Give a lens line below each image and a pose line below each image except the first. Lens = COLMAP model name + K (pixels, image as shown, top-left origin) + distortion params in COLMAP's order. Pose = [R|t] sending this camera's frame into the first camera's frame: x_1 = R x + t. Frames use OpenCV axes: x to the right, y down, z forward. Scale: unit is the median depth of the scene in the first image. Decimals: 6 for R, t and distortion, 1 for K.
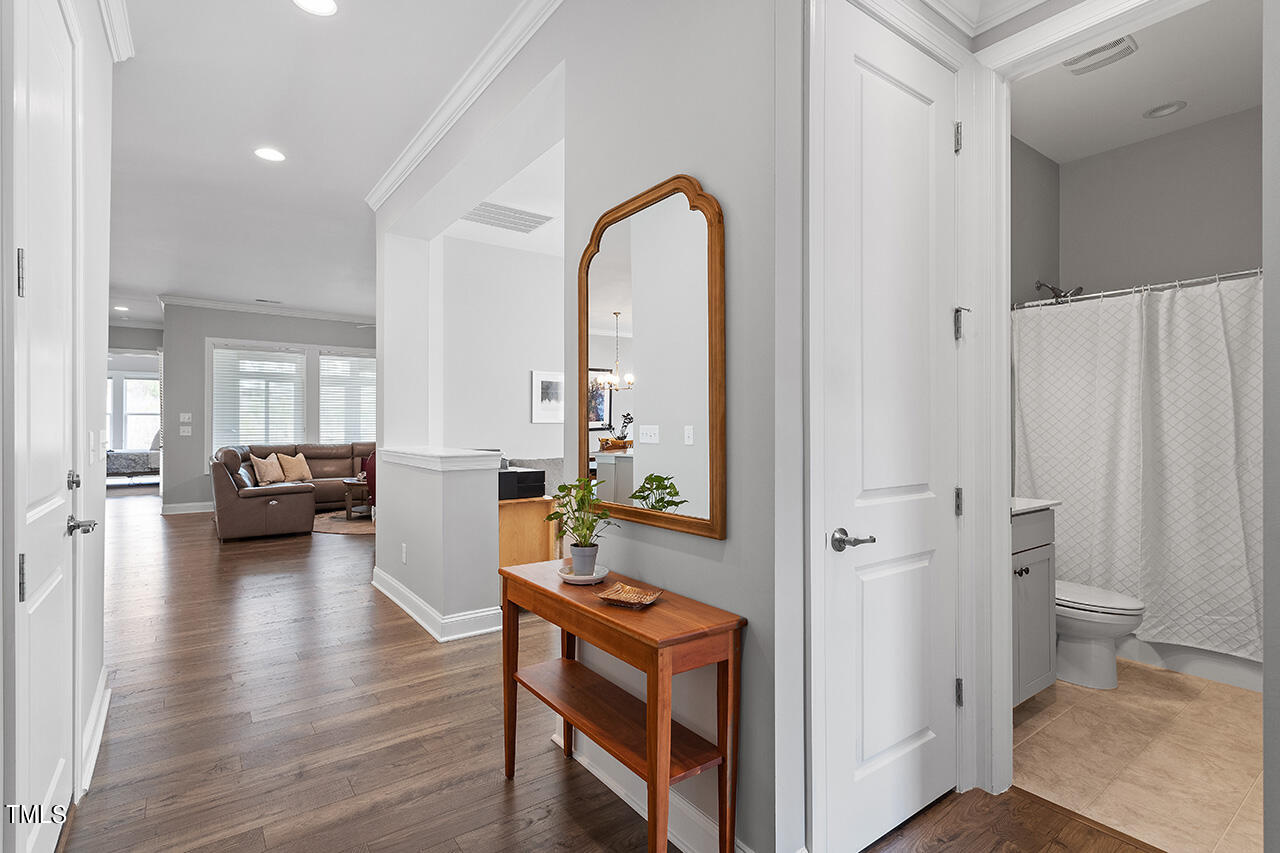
lens RADIAL K [[614.1, 0, 639.3], [0, 614.1, 421.3], [0, 0, 1]] dist [-0.000590, 0.000104]
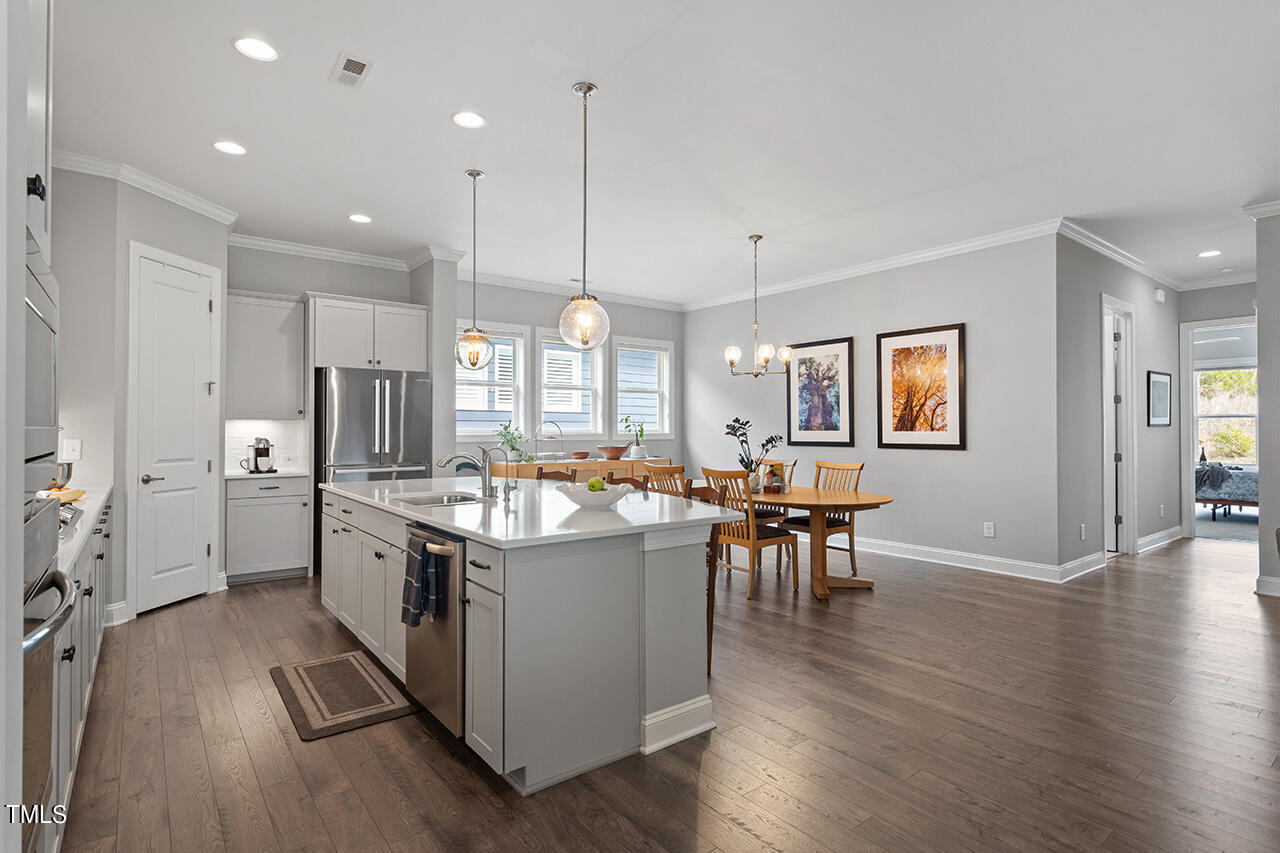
lens RADIAL K [[656.2, 0, 634.0], [0, 656.2, 415.0], [0, 0, 1]] dist [0.002786, -0.000621]
pose [[0.032438, -0.020461, -0.999264, -0.176652], [0.006102, 0.999776, -0.020273, -0.001760], [0.999455, -0.005439, 0.032555, 0.382565]]
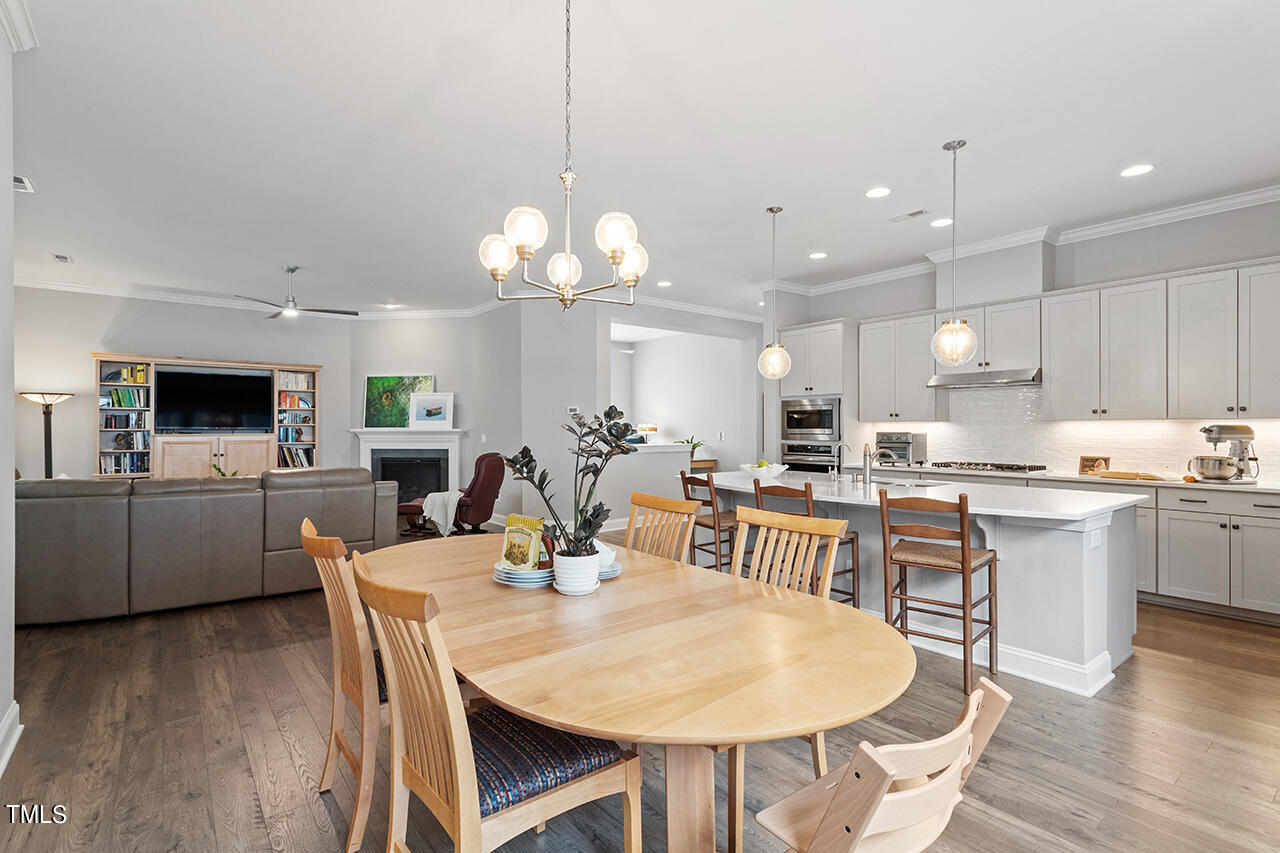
lens RADIAL K [[614.1, 0, 639.3], [0, 614.1, 421.3], [0, 0, 1]] dist [-0.000590, 0.000104]
pose [[-0.039630, 0.009865, 0.999166, -1.073202], [-0.005798, 0.999932, -0.010102, -0.003429], [-0.999198, -0.006194, -0.039570, 0.507321]]
